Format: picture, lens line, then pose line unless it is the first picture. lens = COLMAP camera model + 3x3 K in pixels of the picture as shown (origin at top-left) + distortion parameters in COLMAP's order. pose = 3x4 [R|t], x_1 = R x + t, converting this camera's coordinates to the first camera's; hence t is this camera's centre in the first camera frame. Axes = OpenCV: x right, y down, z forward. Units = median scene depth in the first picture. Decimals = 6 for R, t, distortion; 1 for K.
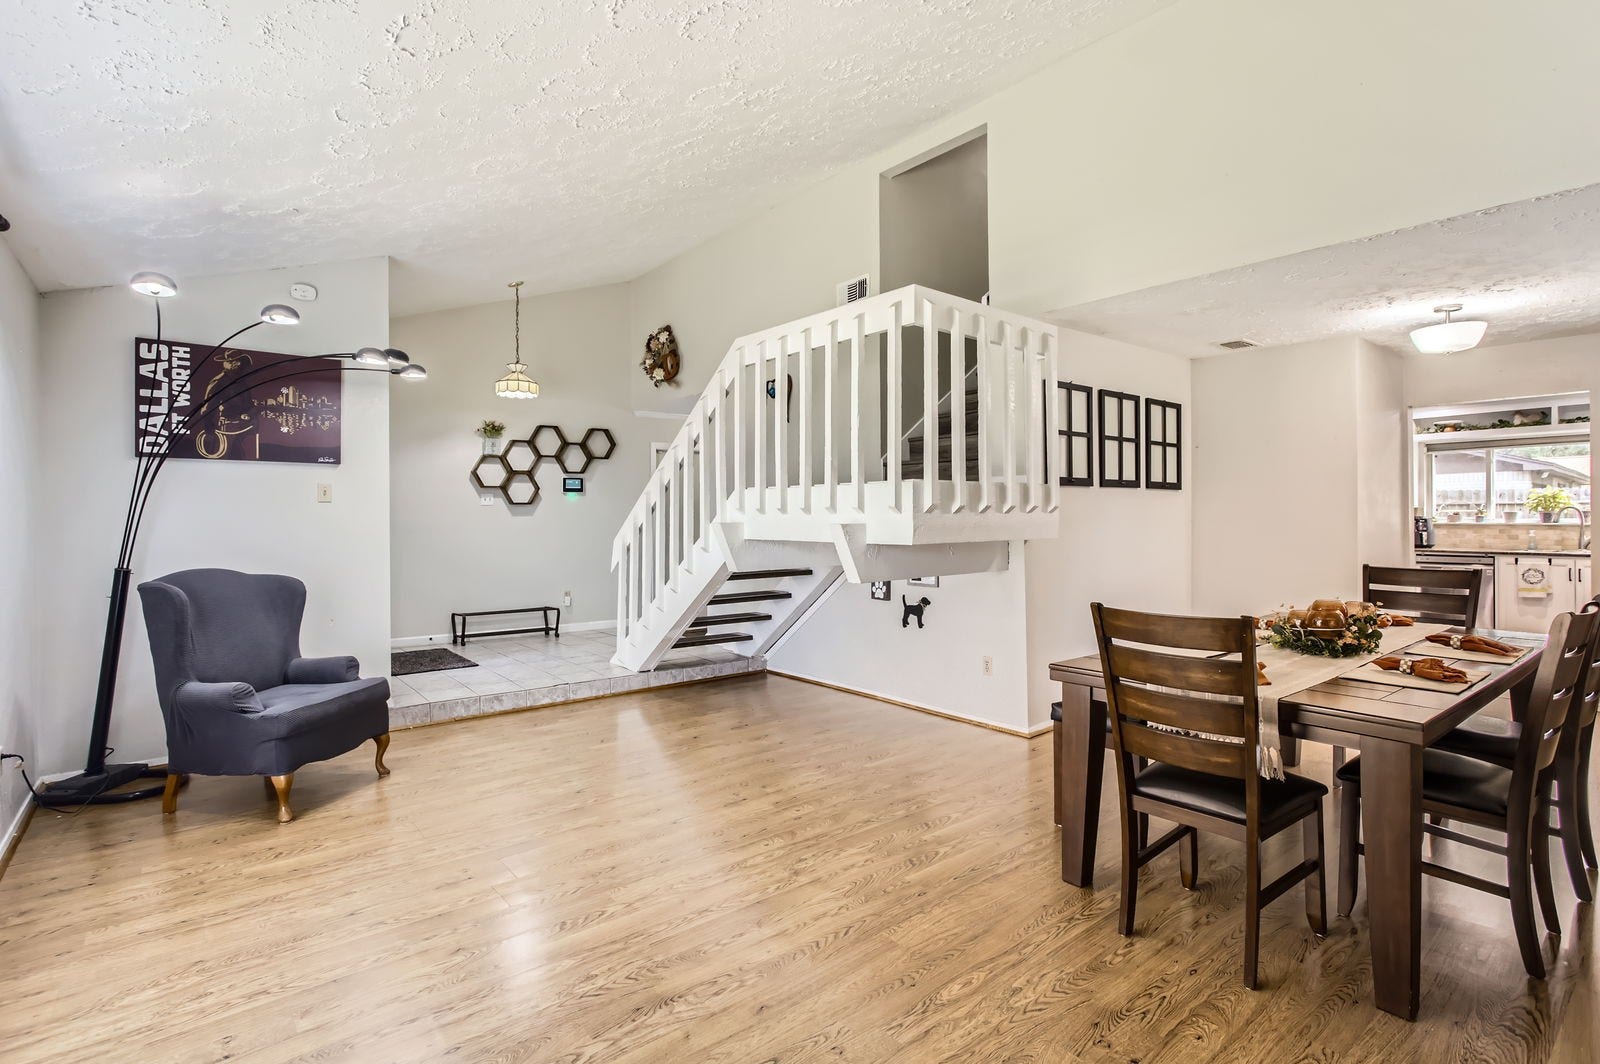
lens RADIAL K [[764.1, 0, 781.3], [0, 764.1, 523.8], [0, 0, 1]] dist [-0.018180, 0.010275]
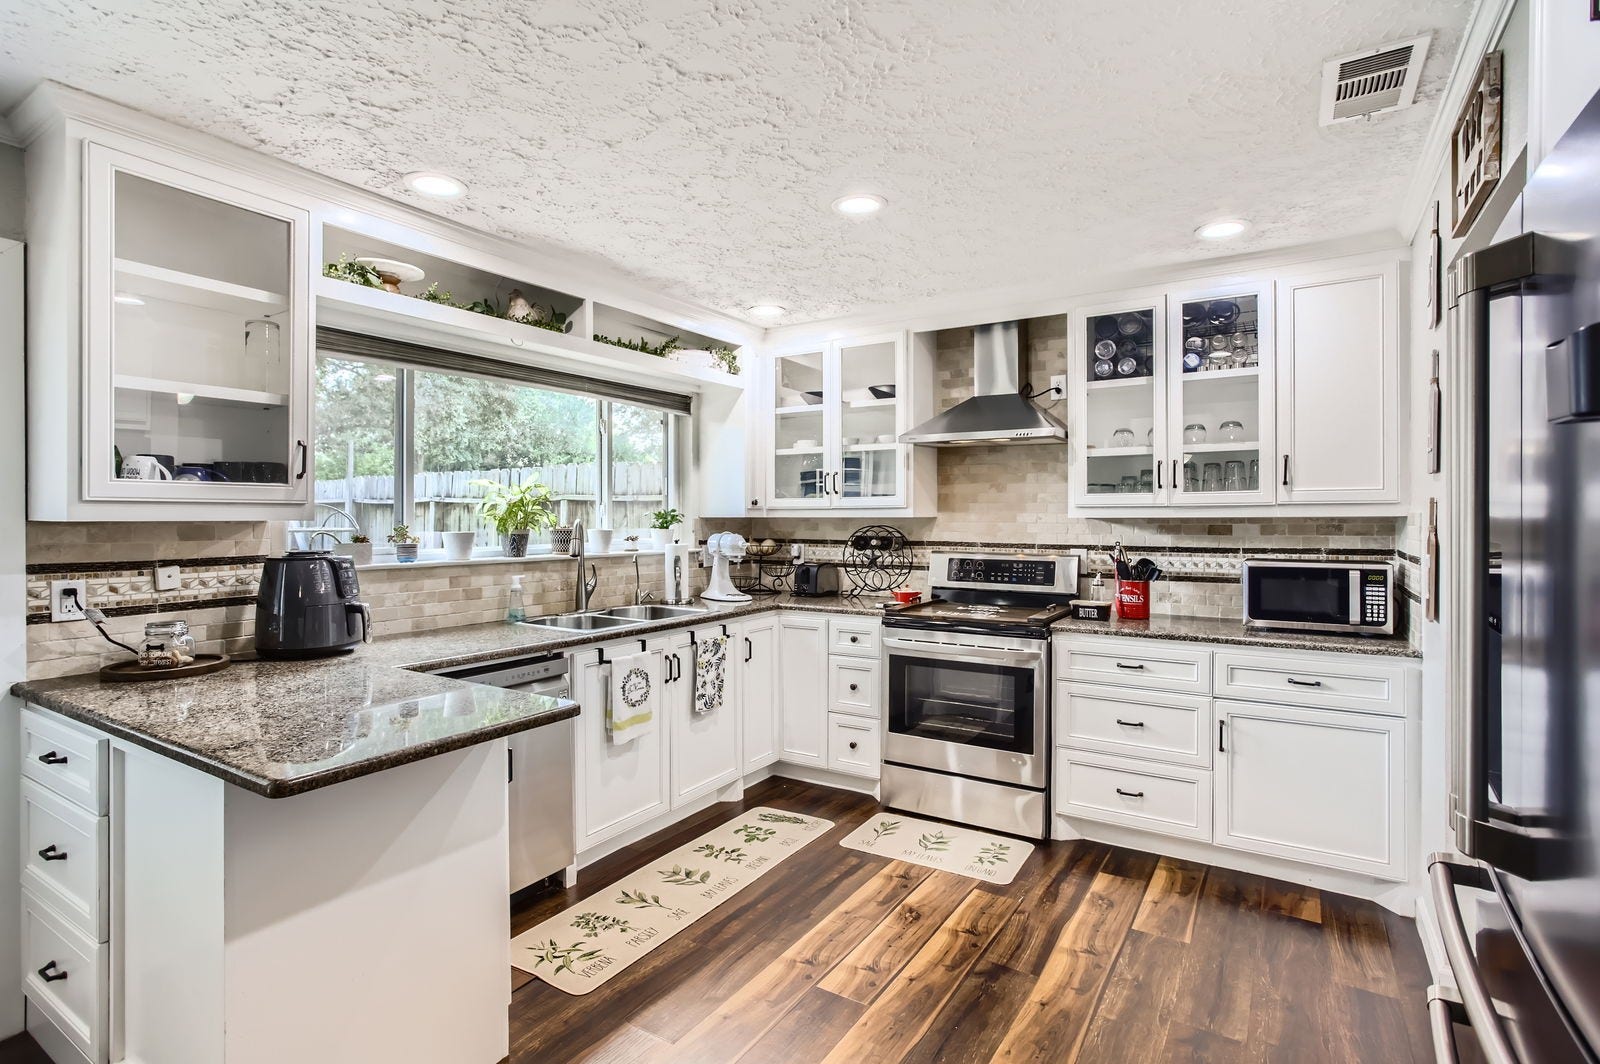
lens RADIAL K [[793.3, 0, 807.4], [0, 793.3, 515.4], [0, 0, 1]] dist [-0.004394, 0.000004]
pose [[-0.319808, 0.005578, 0.947466, 0.516112], [0.005462, 0.999977, -0.004043, -0.022575], [-0.947467, 0.003882, -0.319831, 0.995914]]
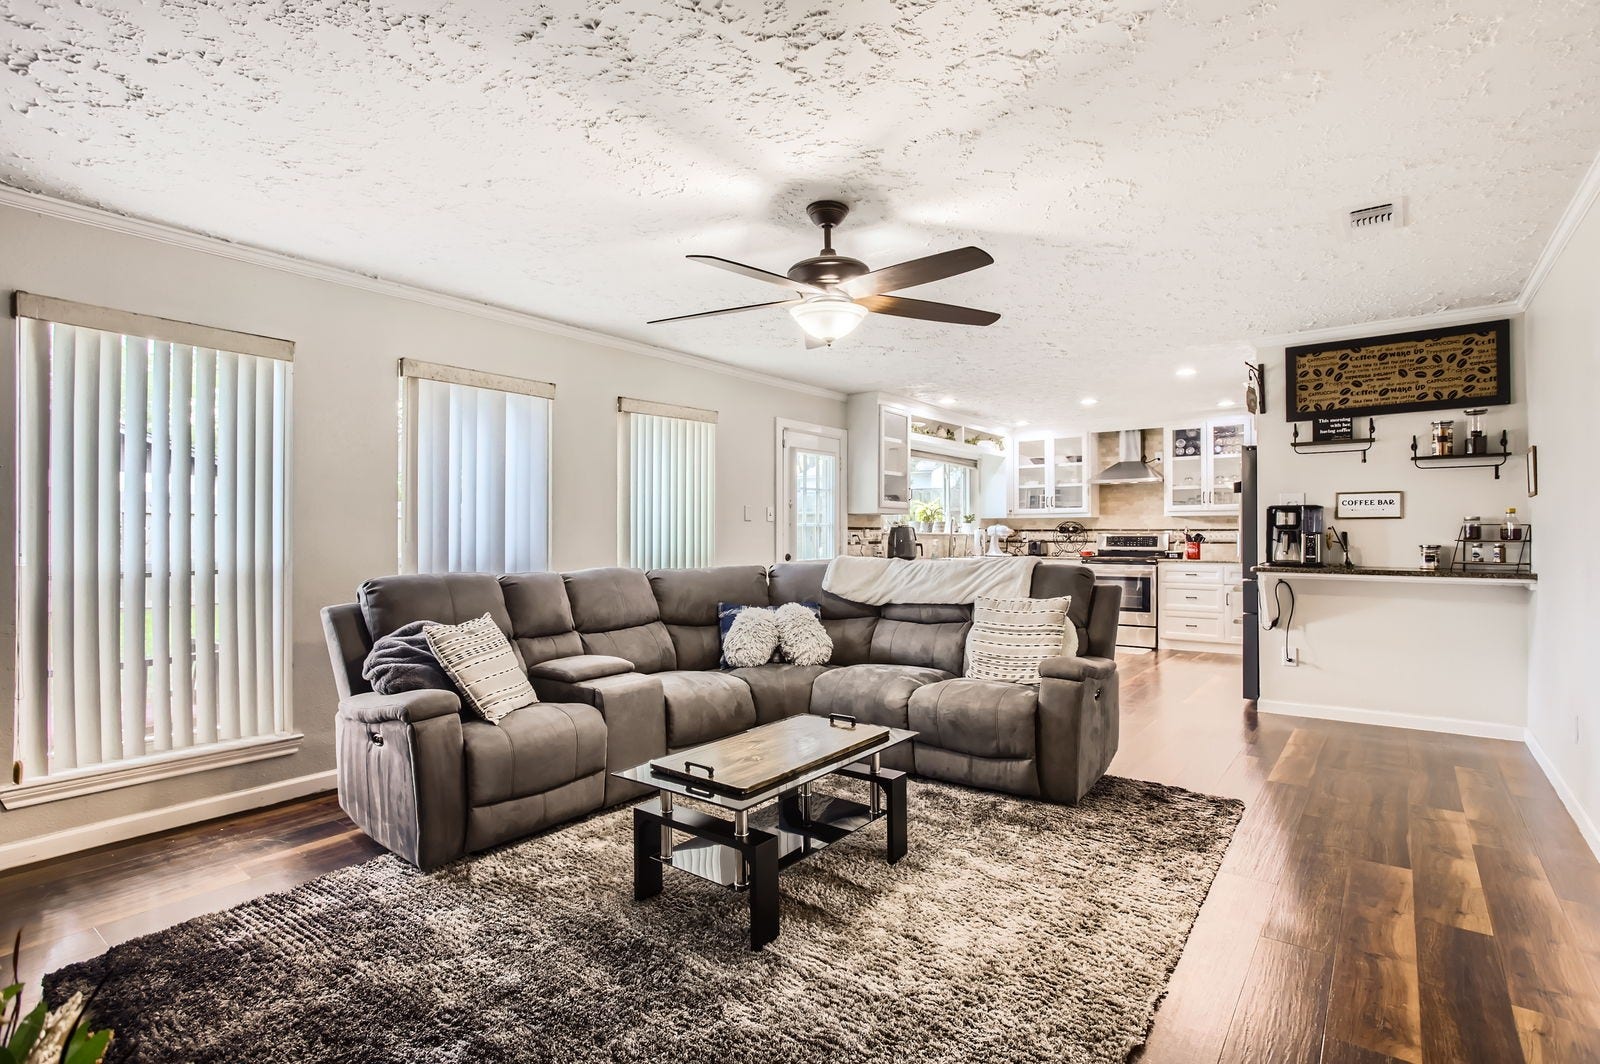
lens RADIAL K [[744.6, 0, 847.7], [0, 744.6, 529.4], [0, 0, 1]] dist [0.001607, 0.000645]
pose [[-0.258130, 0.010890, 0.966049, -0.000010], [0.006827, 0.999932, -0.009447, 0.004677], [-0.966086, 0.004157, -0.258187, 1.412623]]
